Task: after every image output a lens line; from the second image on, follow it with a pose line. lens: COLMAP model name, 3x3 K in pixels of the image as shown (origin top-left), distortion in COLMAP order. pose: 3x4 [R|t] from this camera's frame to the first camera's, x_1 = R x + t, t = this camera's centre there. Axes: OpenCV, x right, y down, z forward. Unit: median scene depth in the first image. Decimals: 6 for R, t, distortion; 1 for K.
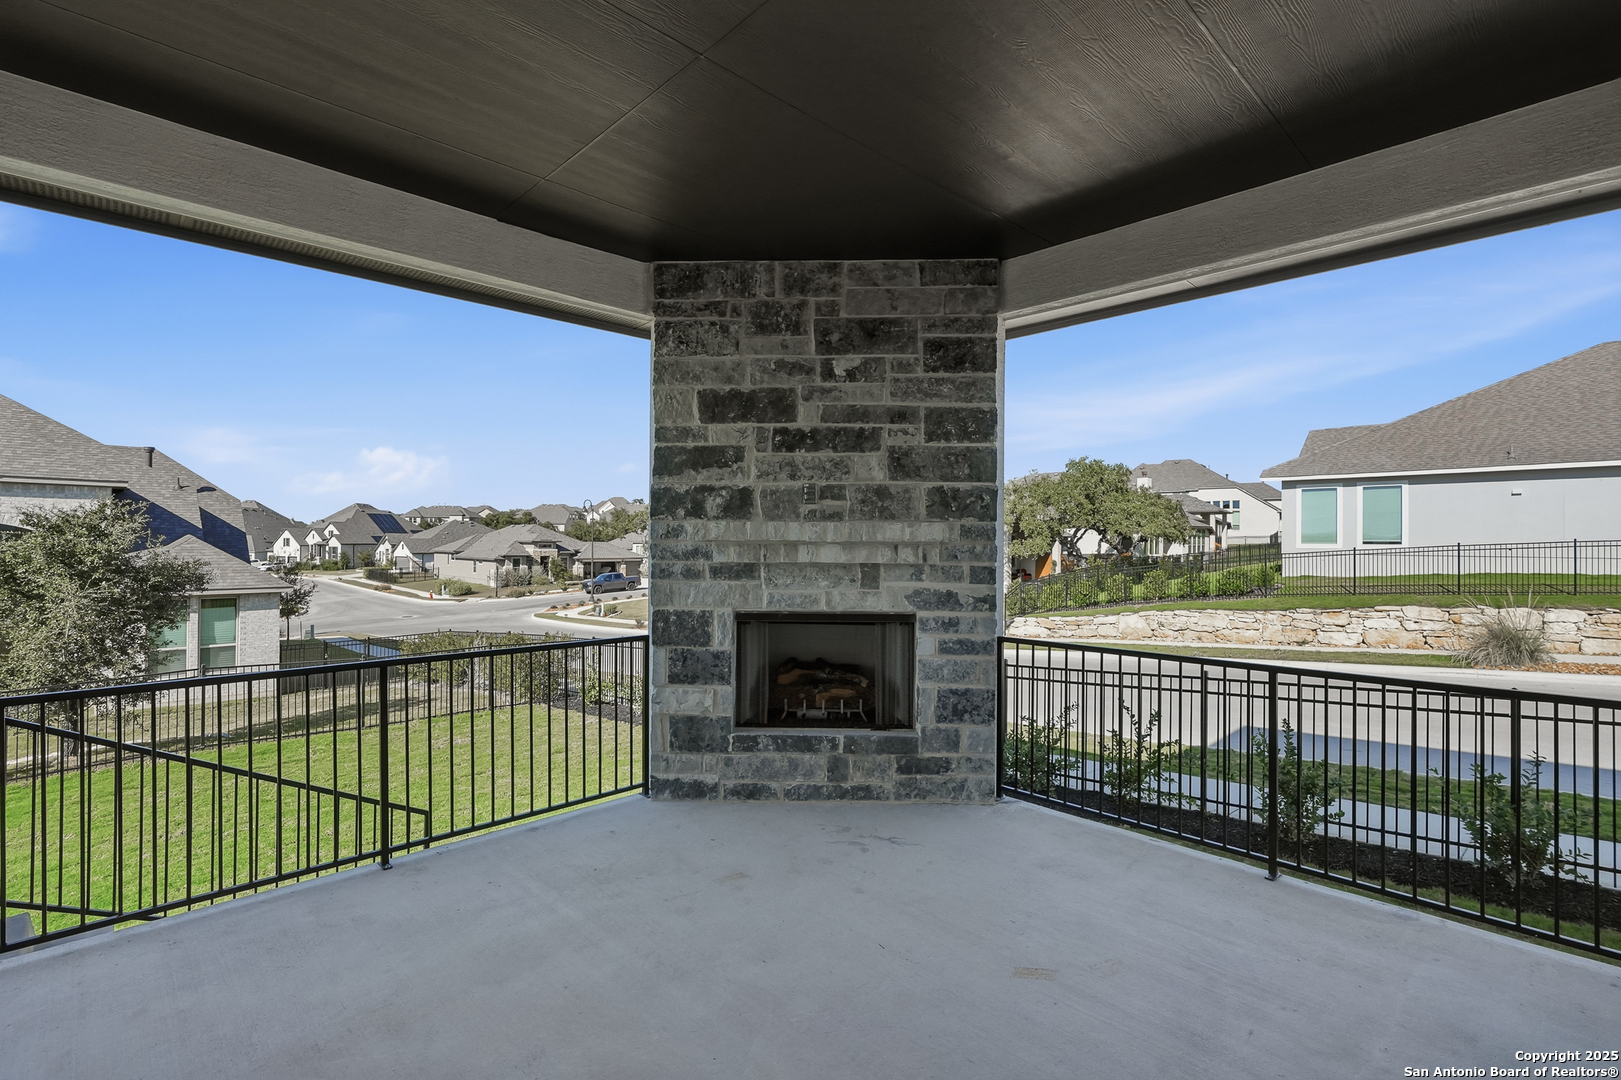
lens RADIAL K [[751.7, 0, 812.9], [0, 751.7, 538.4], [0, 0, 1]] dist [-0.007519, 0.002952]
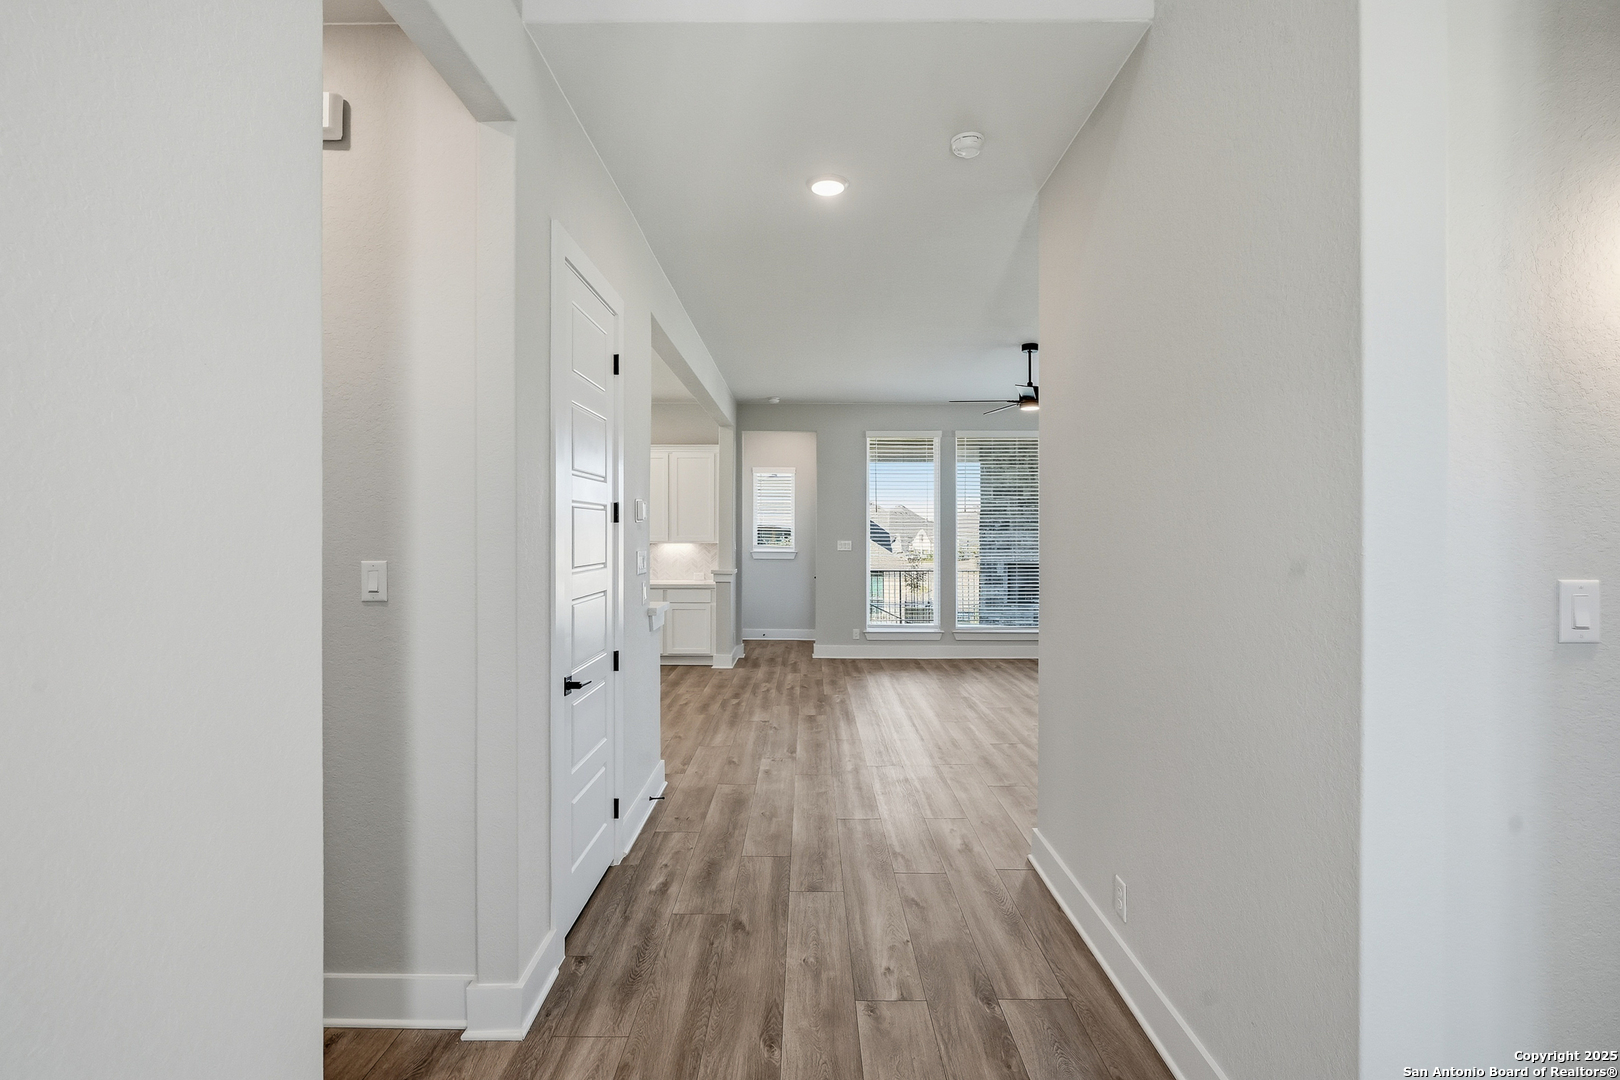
lens RADIAL K [[751.3, 0, 812.1], [0, 751.3, 536.6], [0, 0, 1]] dist [-0.007519, 0.002952]
pose [[0.723451, -0.007564, -0.690335, 1.392523], [0.011497, 0.999933, 0.001092, -0.014583], [0.690280, -0.008727, 0.723489, -1.666306]]
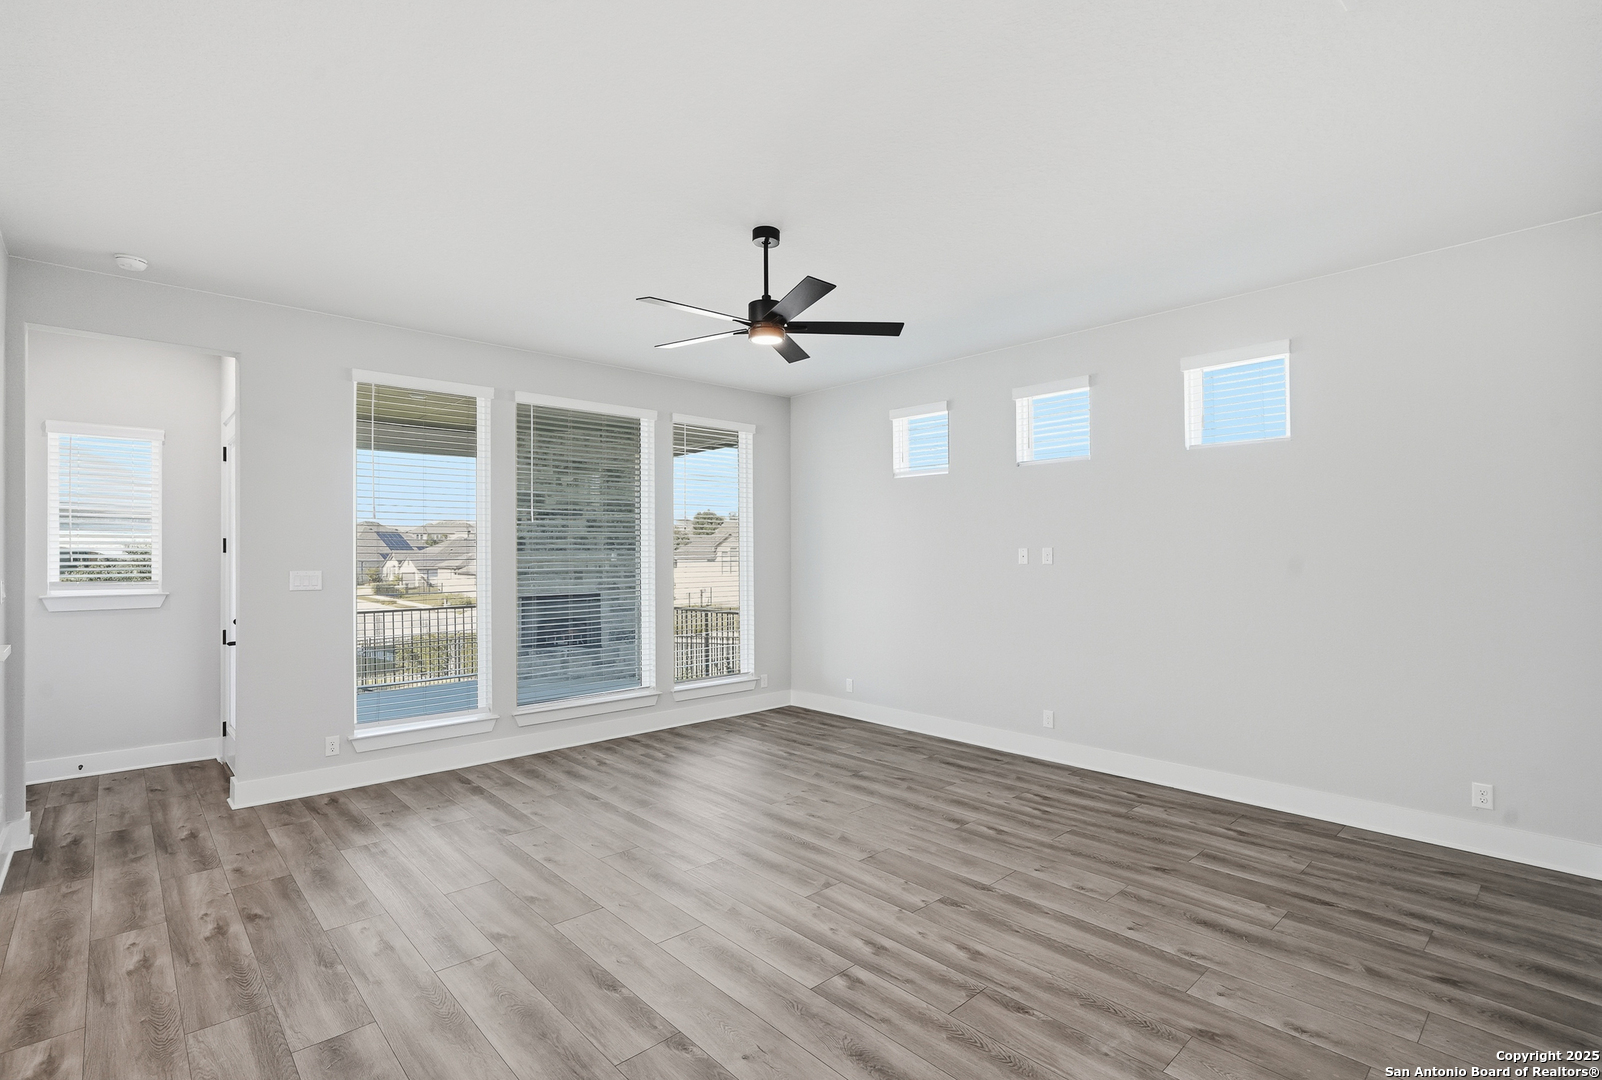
lens RADIAL K [[760.7, 0, 793.0], [0, 760.7, 543.3], [0, 0, 1]] dist [0.010057, 0.001176]
pose [[0.999215, -0.014817, -0.036733, 0.782492], [0.014545, 0.999865, -0.007641, -0.020488], [0.036842, 0.007101, 0.999296, -1.196198]]
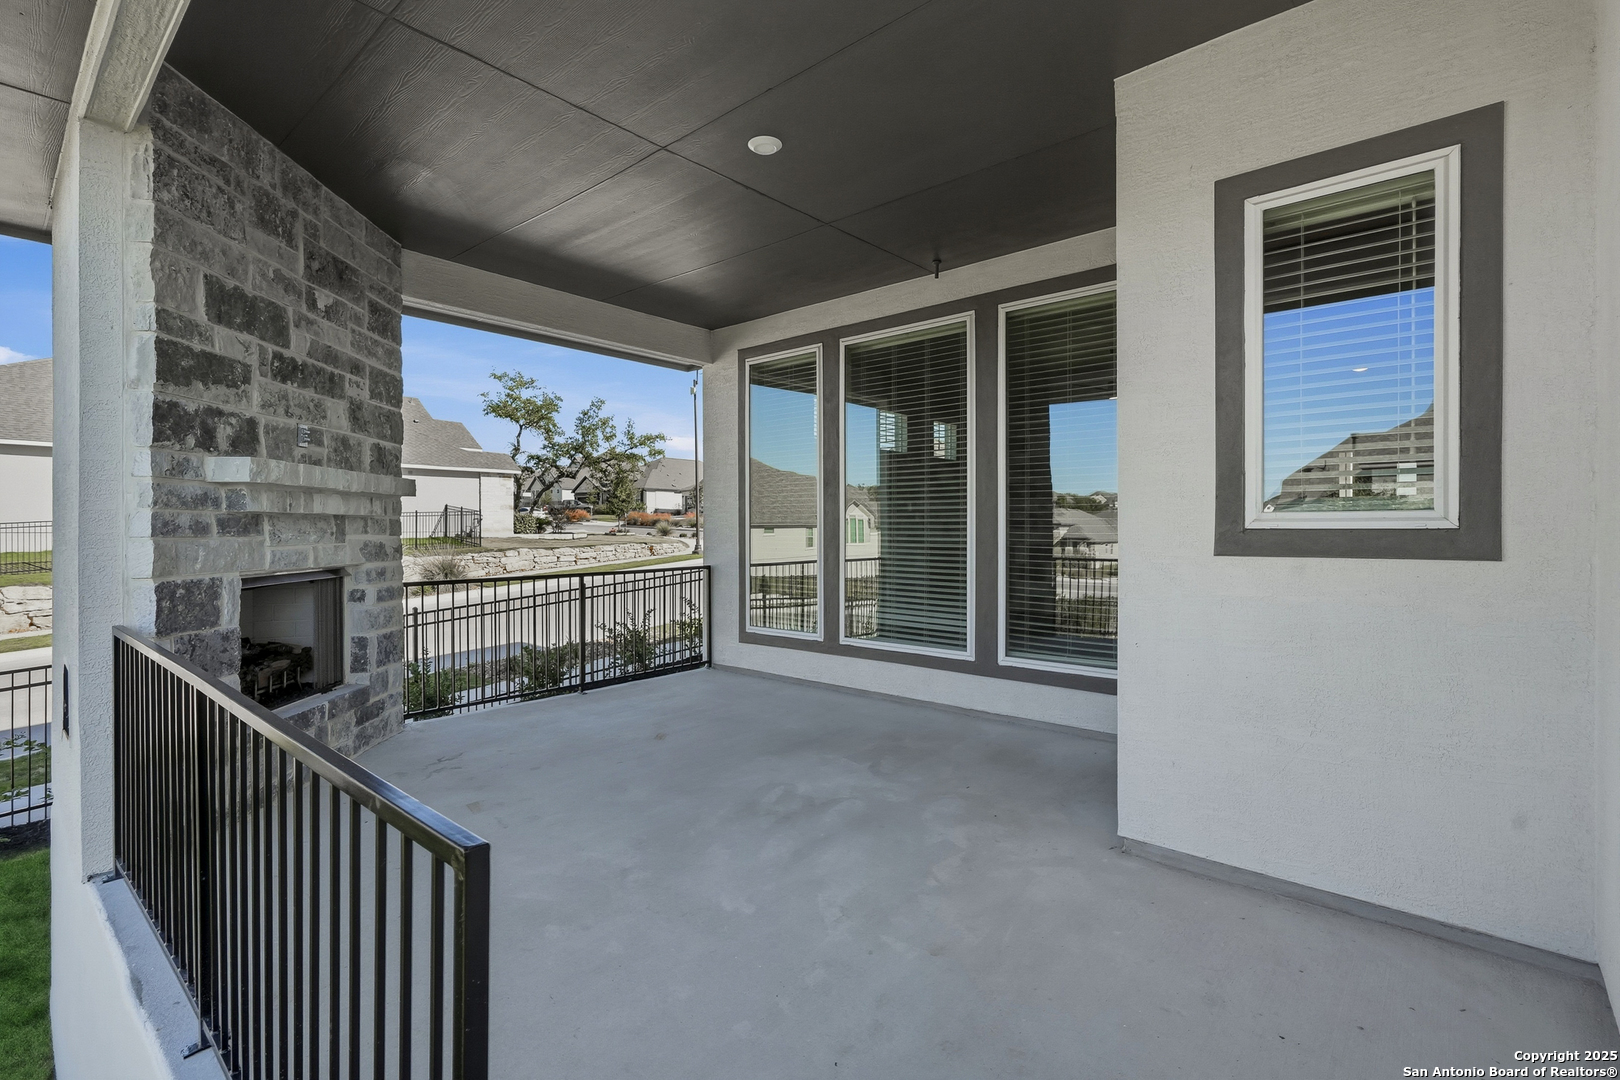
lens RADIAL K [[751.3, 0, 803.5], [0, 751.3, 534.1], [0, 0, 1]] dist [-0.007519, 0.002952]
pose [[-0.069986, -0.013569, 0.997456, -0.914535], [-0.005841, 0.999896, 0.013192, 0.040200], [-0.997531, -0.004903, -0.070058, 0.477573]]
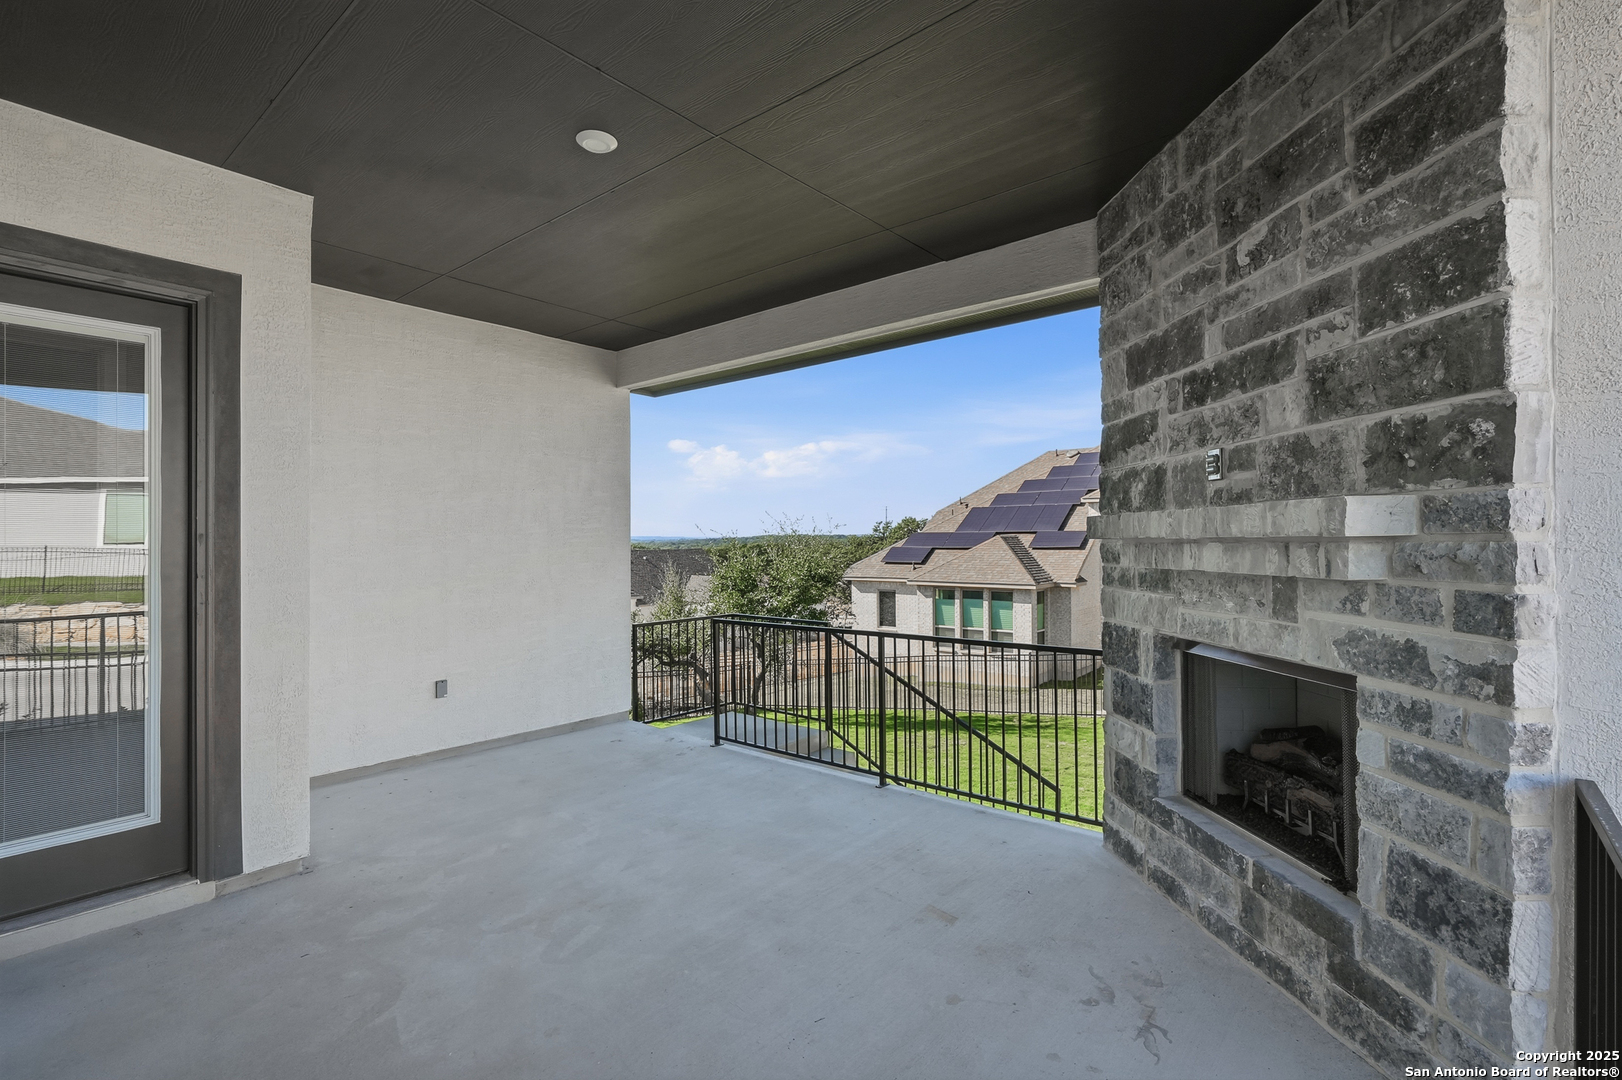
lens RADIAL K [[752.2, 0, 813.2], [0, 752.2, 538.0], [0, 0, 1]] dist [-0.007519, 0.002952]
pose [[0.107633, -0.012871, -0.994107, 0.599804], [0.013066, 0.999848, -0.011530, 0.006539], [0.994105, -0.011748, 0.107785, 0.584595]]
